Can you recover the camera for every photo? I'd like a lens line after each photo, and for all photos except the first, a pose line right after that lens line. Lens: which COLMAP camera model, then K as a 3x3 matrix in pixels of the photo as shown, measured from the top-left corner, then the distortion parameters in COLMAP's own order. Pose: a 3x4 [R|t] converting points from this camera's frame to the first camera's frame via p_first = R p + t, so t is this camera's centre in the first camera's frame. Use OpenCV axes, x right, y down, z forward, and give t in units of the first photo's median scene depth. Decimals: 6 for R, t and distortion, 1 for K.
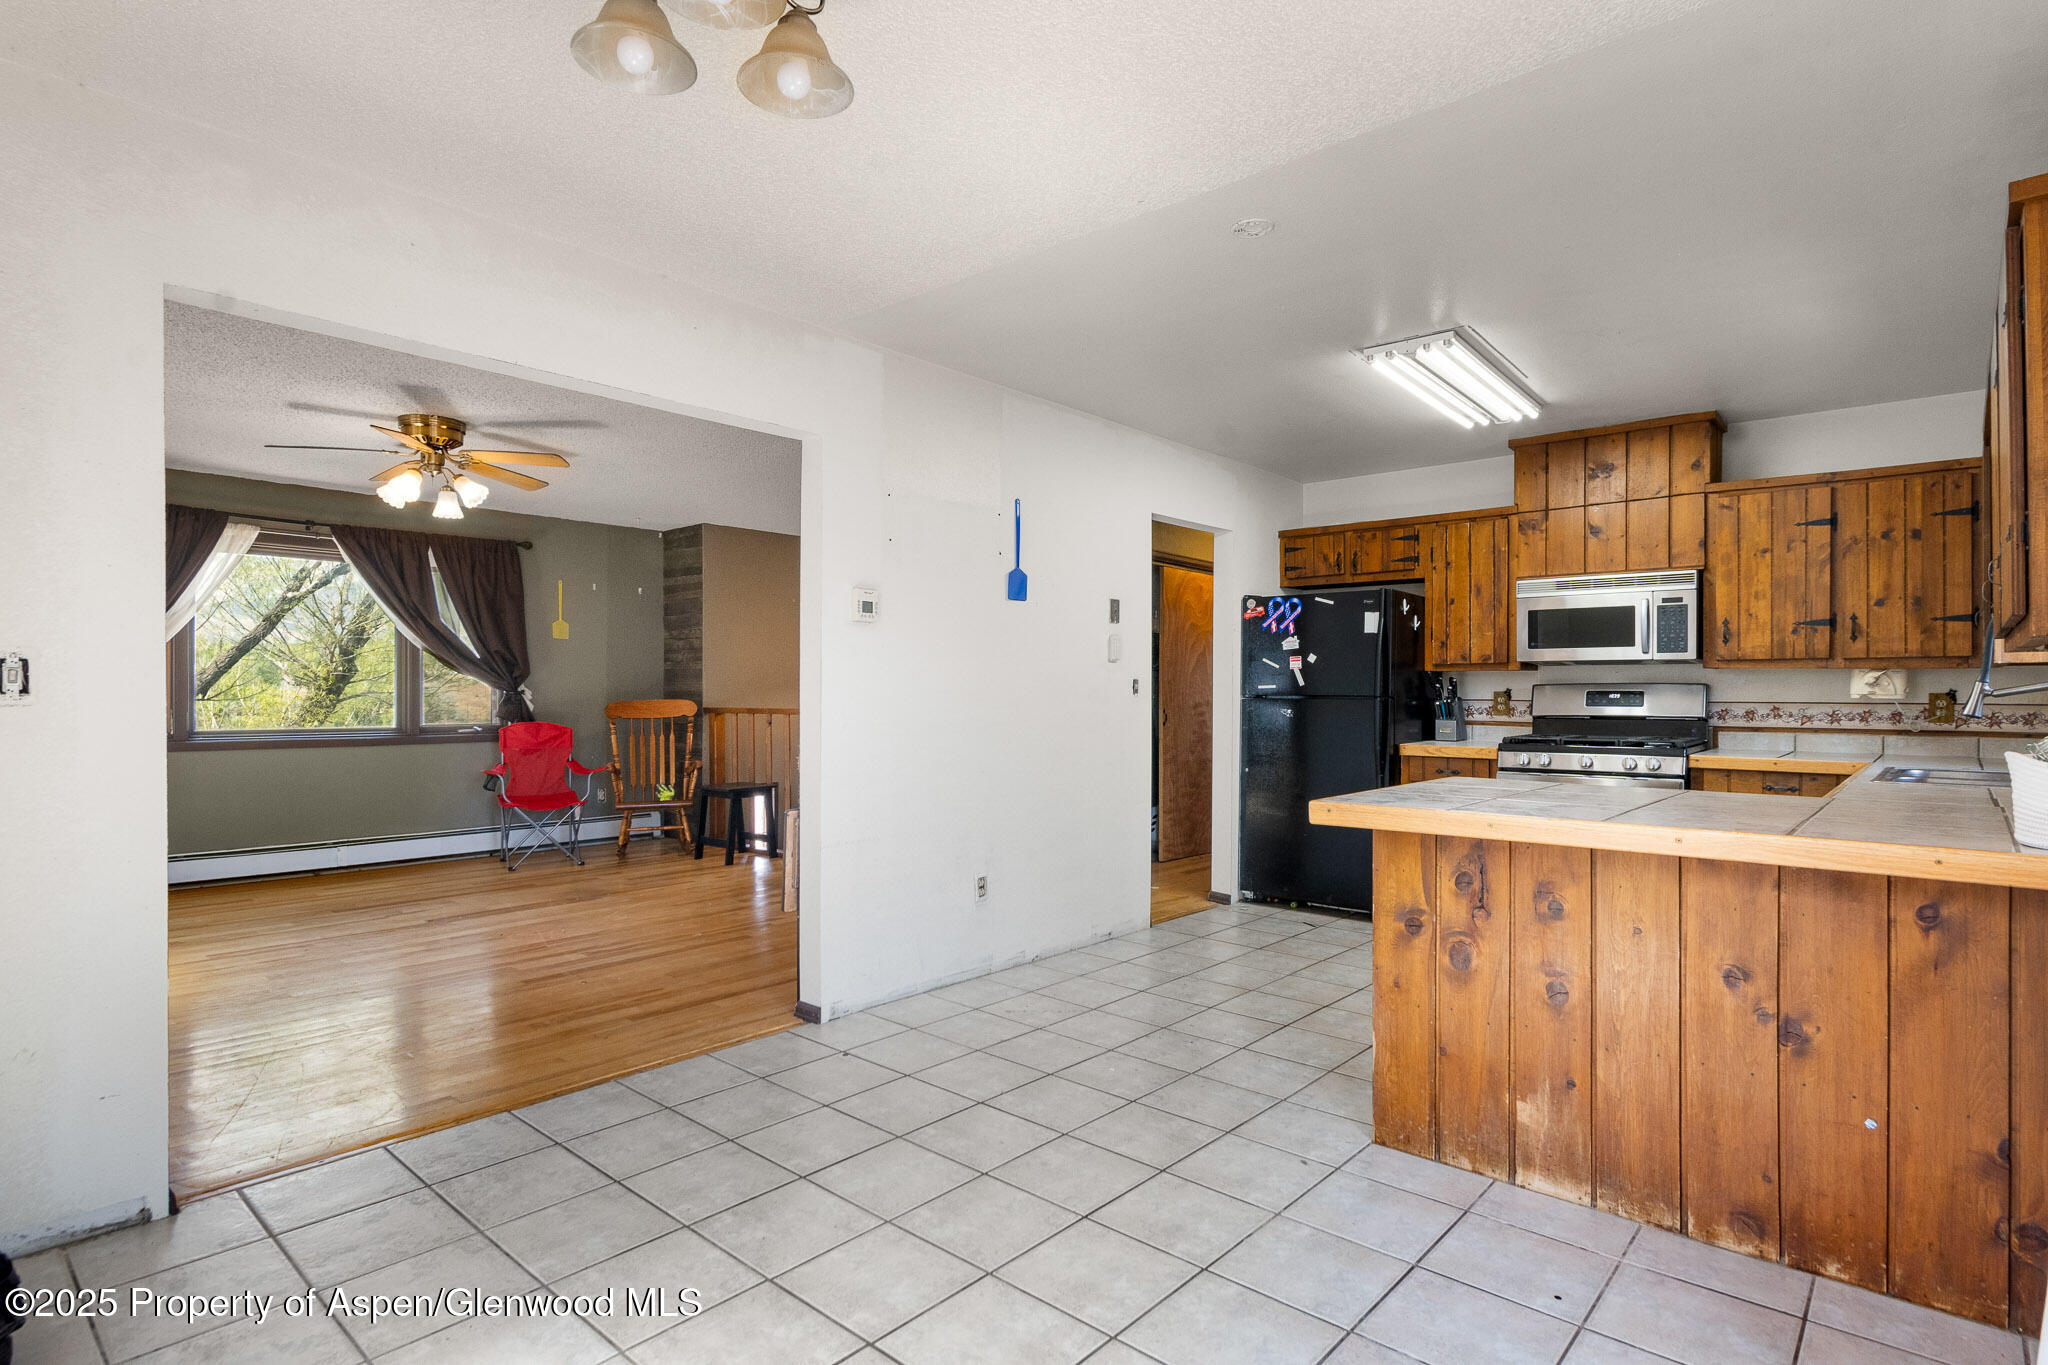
lens RADIAL K [[1046.4, 0, 1010.7], [0, 1046.4, 689.8], [0, 0, 1]] dist [-0.004153, -0.000023]
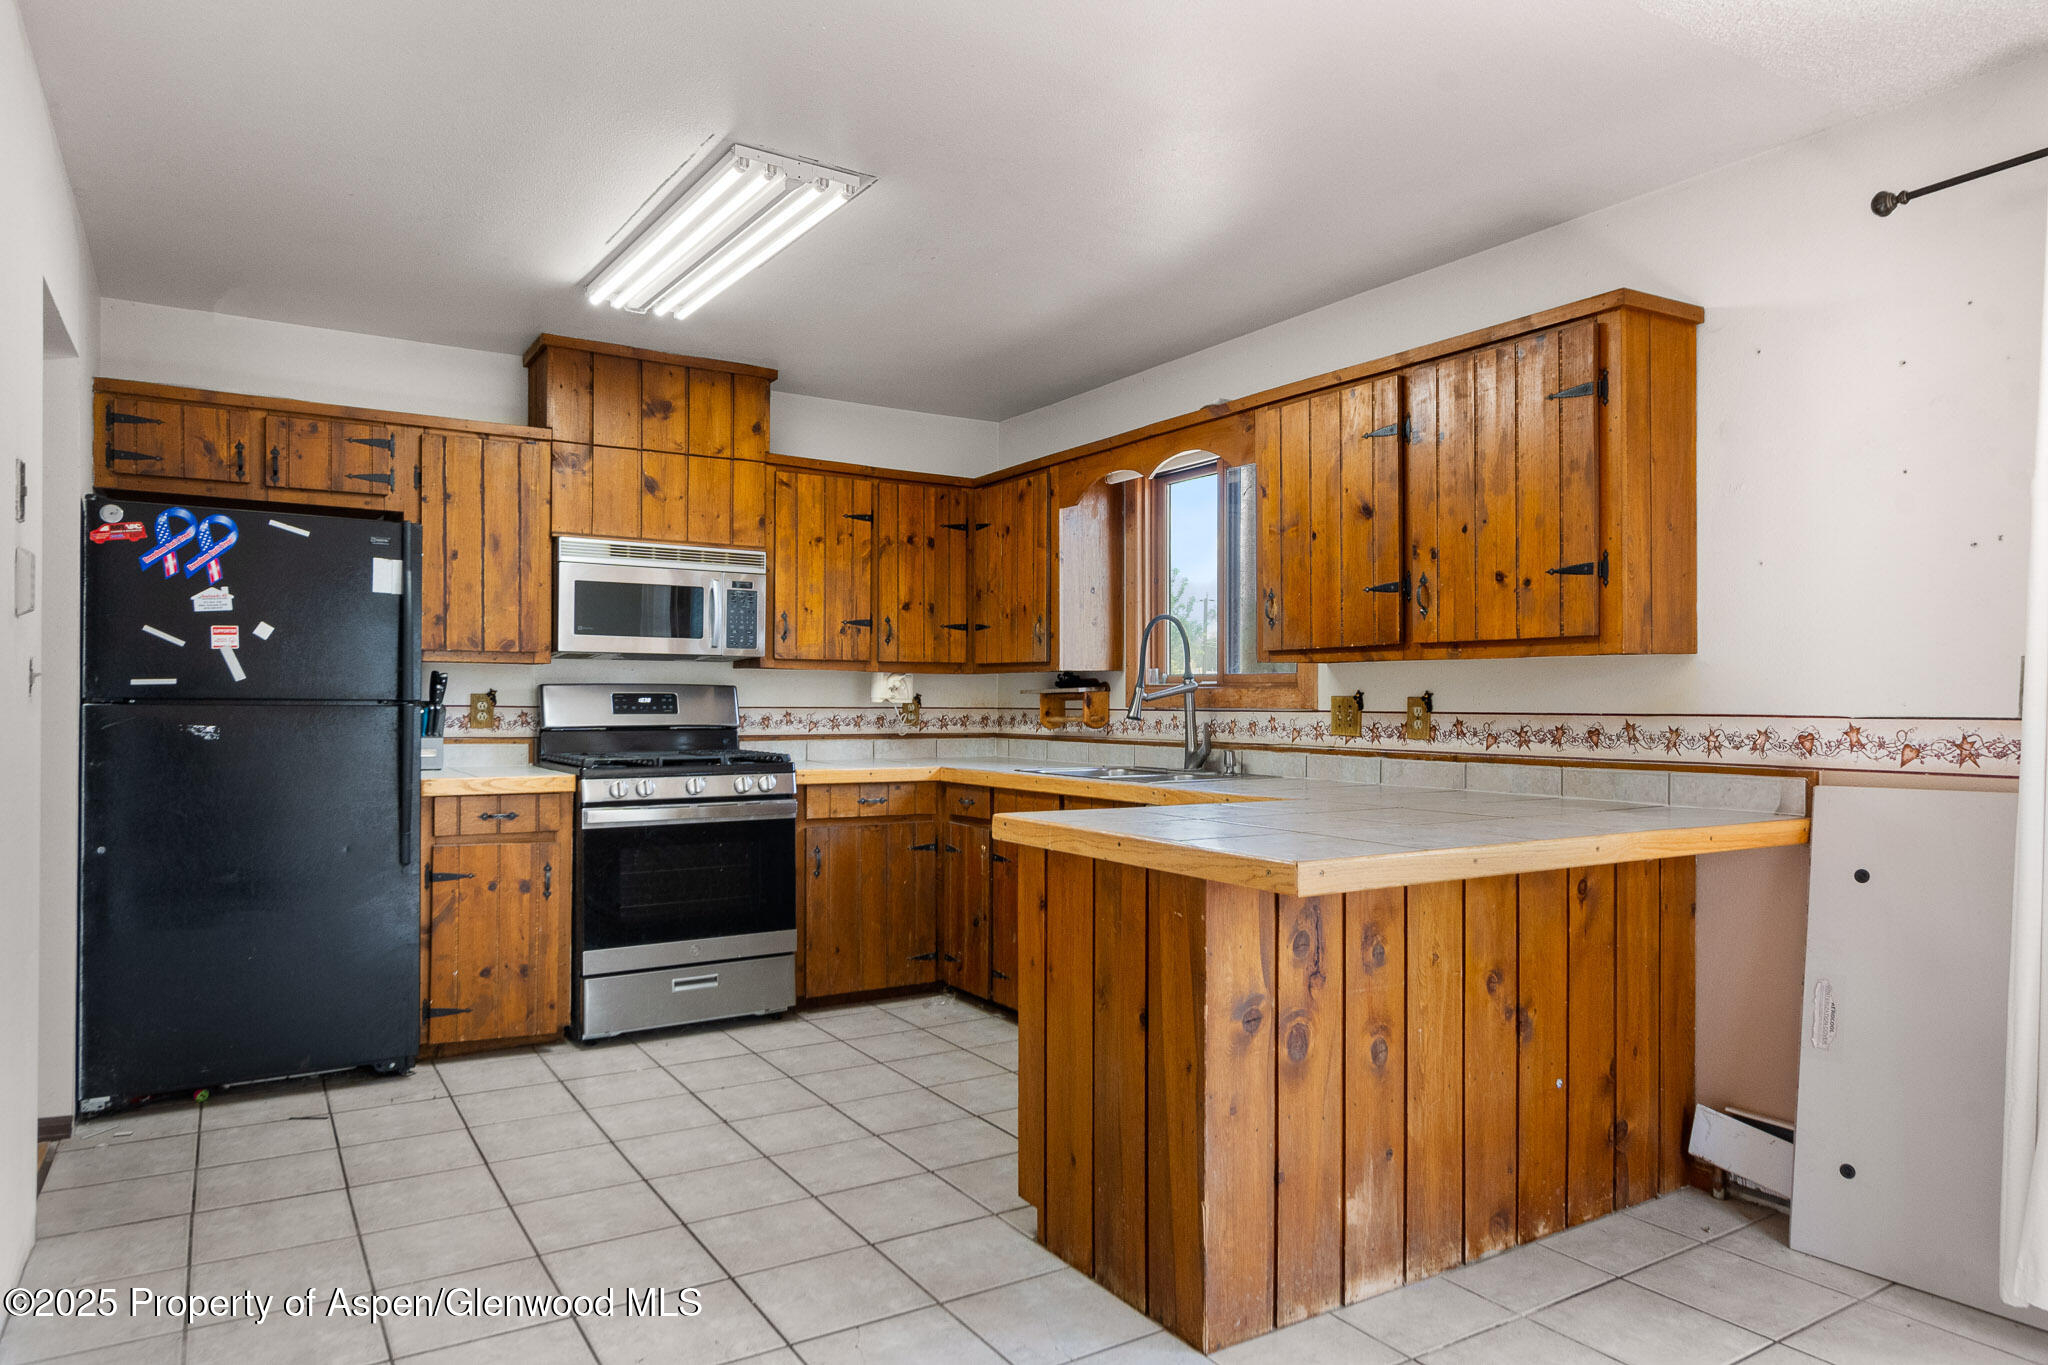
lens RADIAL K [[1272.3, 0, 1021.1], [0, 1272.3, 696.6], [0, 0, 1]] dist [0.000152, 0.001690]
pose [[0.273049, 0.002474, 0.961997, -0.281401], [-0.006314, 0.999980, -0.000780, 0.002452], [-0.961979, -0.005862, 0.273059, 0.513387]]
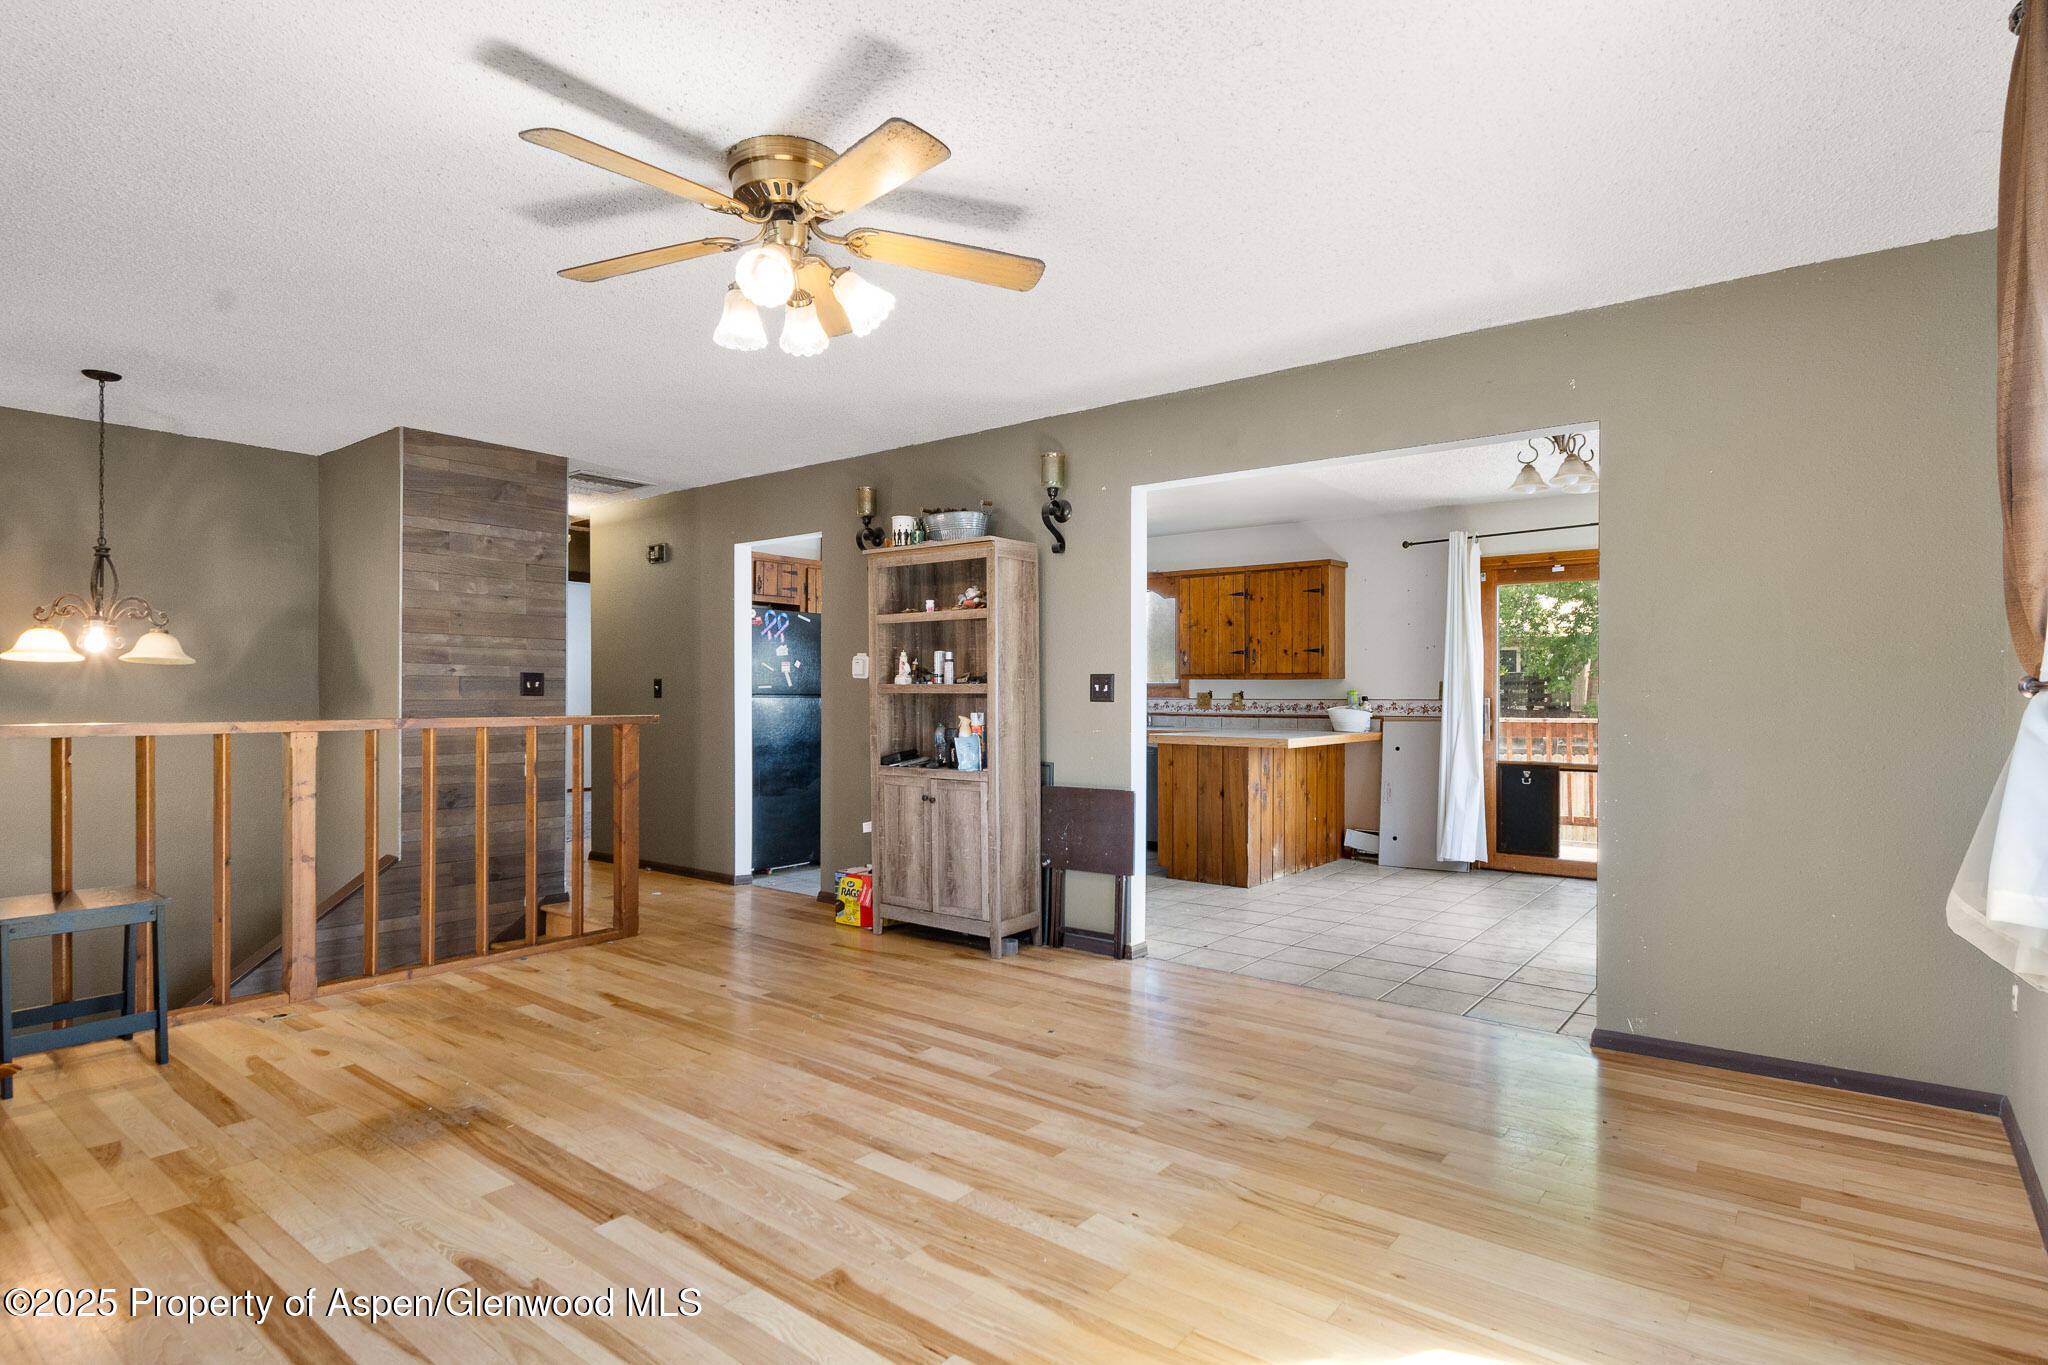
lens RADIAL K [[1046.4, 0, 1024.8], [0, 1046.4, 697.5], [0, 0, 1]] dist [-0.004153, -0.000023]
pose [[-0.070002, -0.004673, 0.997536, -1.112624], [-0.006056, 0.999973, 0.004259, 0.002400], [-0.997528, -0.005743, -0.070028, 0.956433]]
